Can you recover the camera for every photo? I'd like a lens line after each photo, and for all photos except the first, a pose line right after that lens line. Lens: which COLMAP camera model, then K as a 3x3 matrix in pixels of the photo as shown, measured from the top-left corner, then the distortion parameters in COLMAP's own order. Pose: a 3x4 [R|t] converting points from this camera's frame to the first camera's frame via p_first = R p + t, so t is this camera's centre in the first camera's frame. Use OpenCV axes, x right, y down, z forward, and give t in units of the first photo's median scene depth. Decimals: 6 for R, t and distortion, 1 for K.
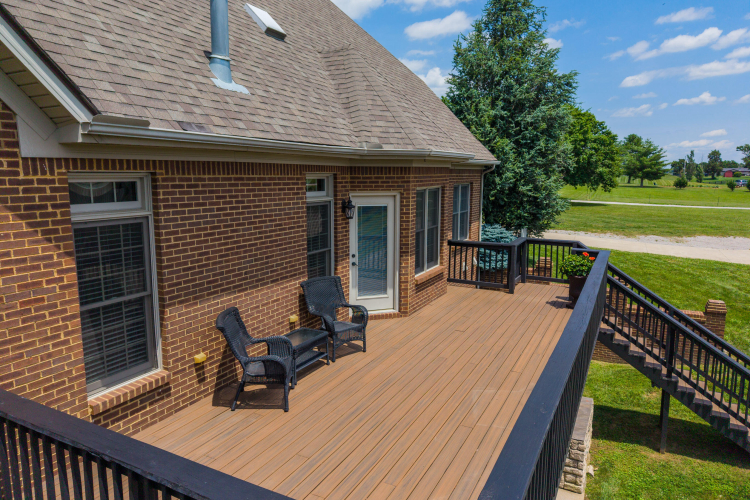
lens RADIAL K [[501.4, 0, 375.0], [0, 501.4, 250.0], [0, 0, 1]] dist [0.033048, -0.027420]
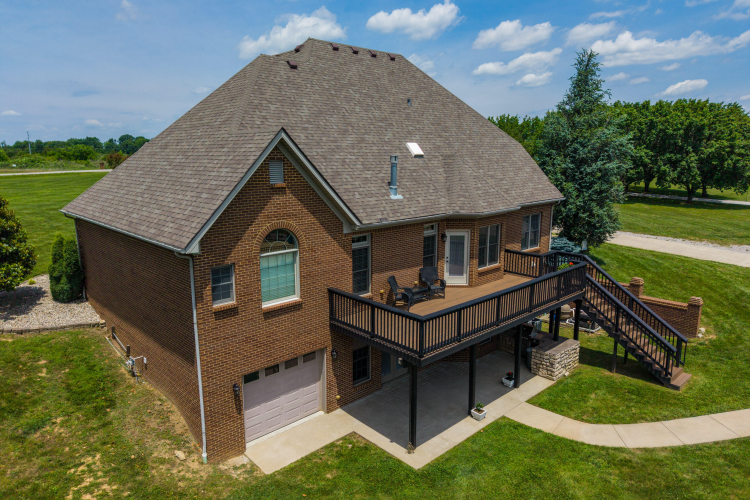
lens RADIAL K [[501.4, 0, 375.0], [0, 501.4, 250.0], [0, 0, 1]] dist [0.033048, -0.027420]
pose [[0.943682, 0.060498, -0.325275, 0.367299], [-0.046327, 0.997616, 0.051144, -0.118446], [0.327593, -0.033195, 0.944236, -1.175058]]
